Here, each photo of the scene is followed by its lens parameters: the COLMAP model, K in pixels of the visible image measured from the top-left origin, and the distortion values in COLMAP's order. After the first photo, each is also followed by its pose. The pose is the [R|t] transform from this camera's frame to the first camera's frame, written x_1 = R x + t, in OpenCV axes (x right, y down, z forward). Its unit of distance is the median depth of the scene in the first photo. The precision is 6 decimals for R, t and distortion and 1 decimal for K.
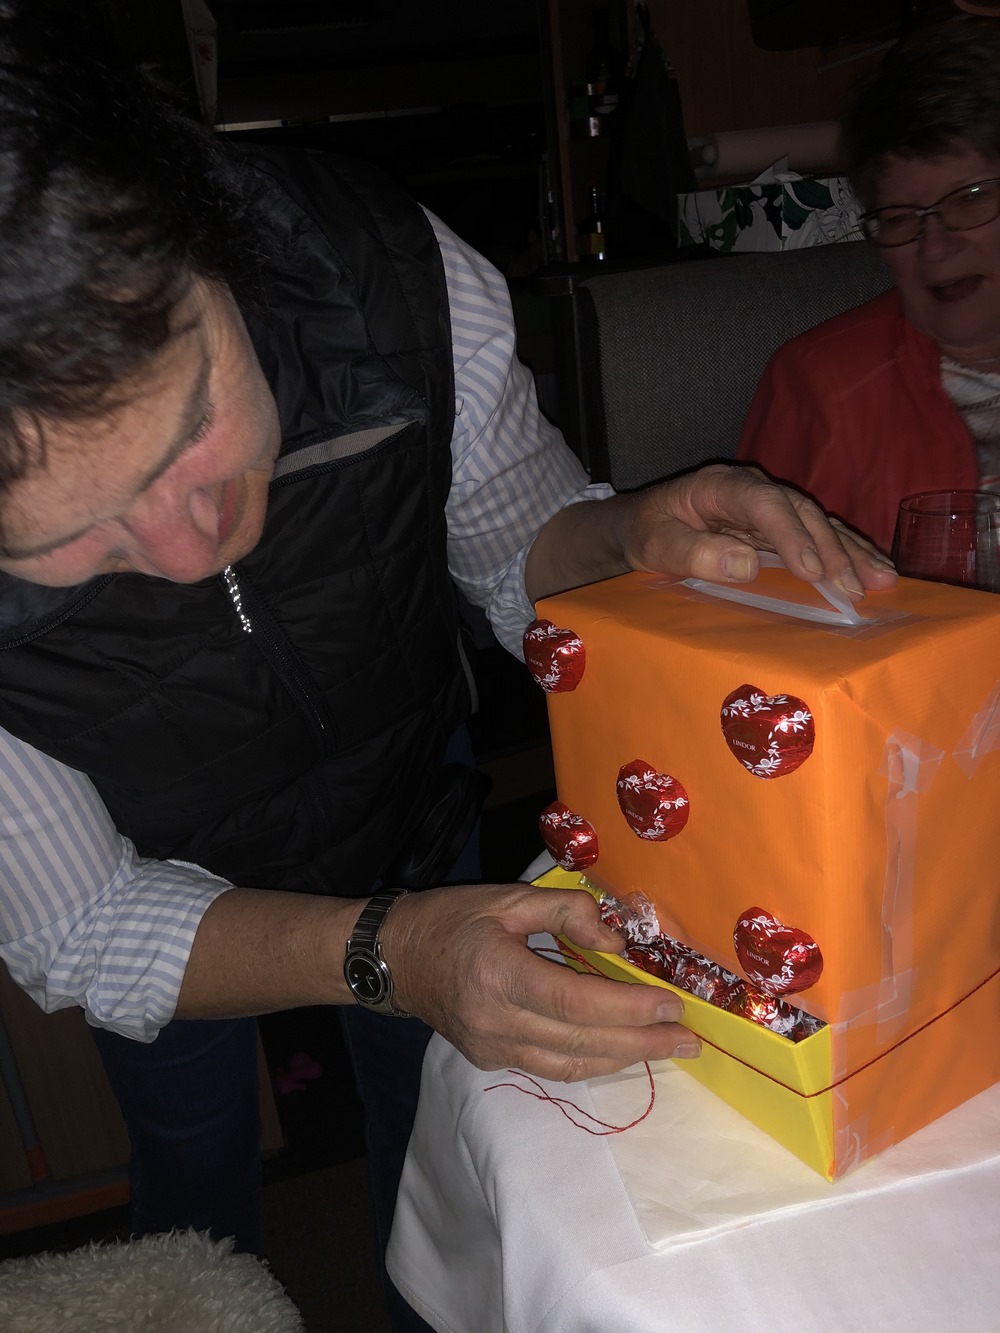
lens RADIAL K [[1090.4, 0, 516.4], [0, 1090.4, 666.0], [0, 0, 1]] dist [-0.009413, 0.004731]
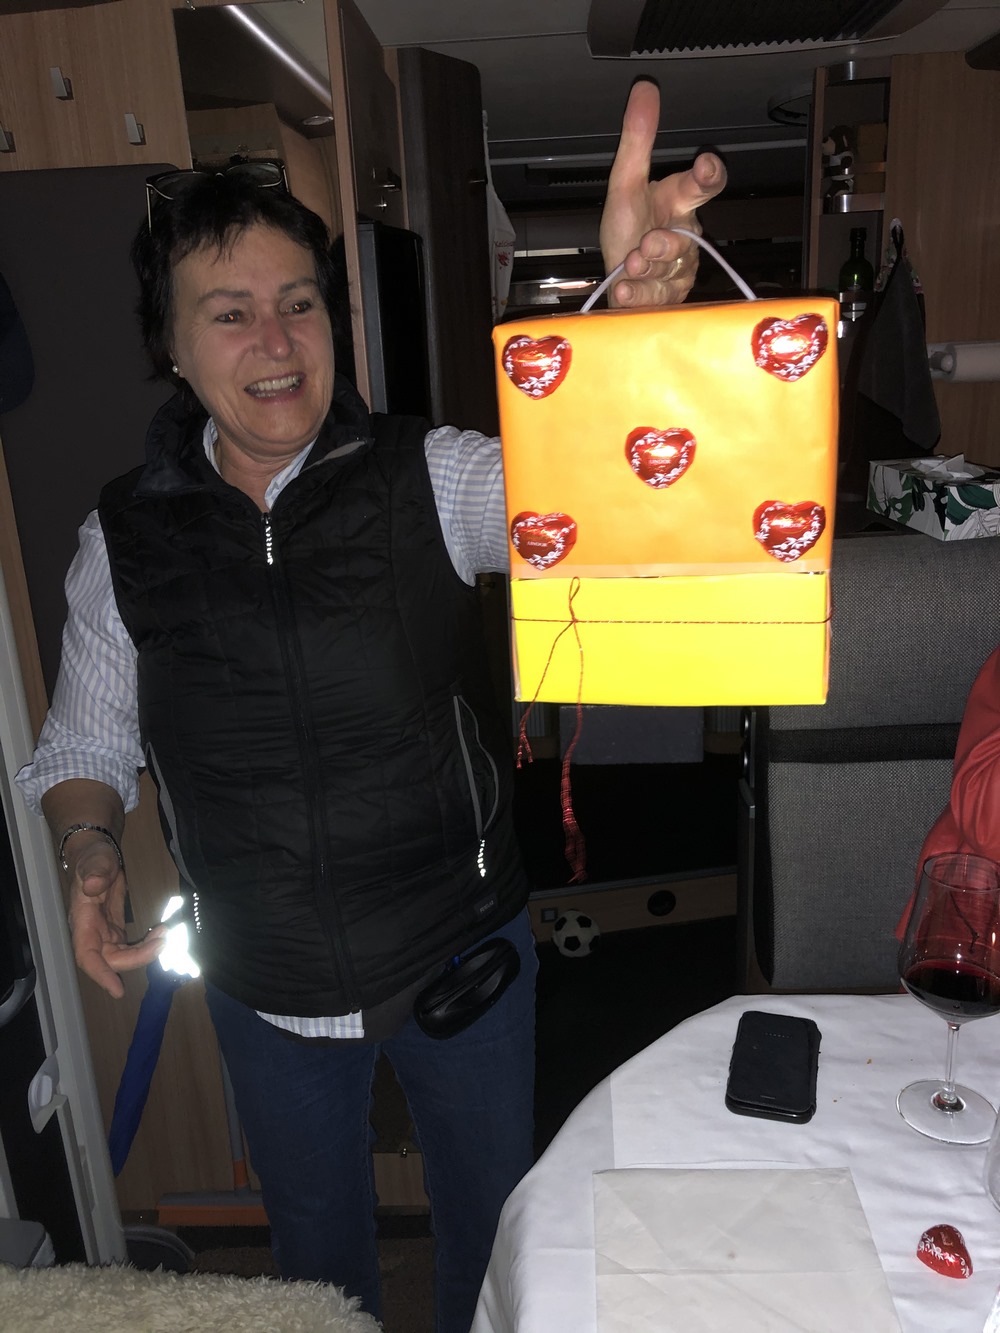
lens RADIAL K [[1090.4, 0, 516.4], [0, 1090.4, 666.0], [0, 0, 1]] dist [-0.009413, 0.004731]
pose [[0.965480, 0.129205, -0.226173, 0.085713], [-0.138248, 0.990094, -0.024539, -0.160331], [0.220762, 0.054959, 0.973778, -0.205759]]
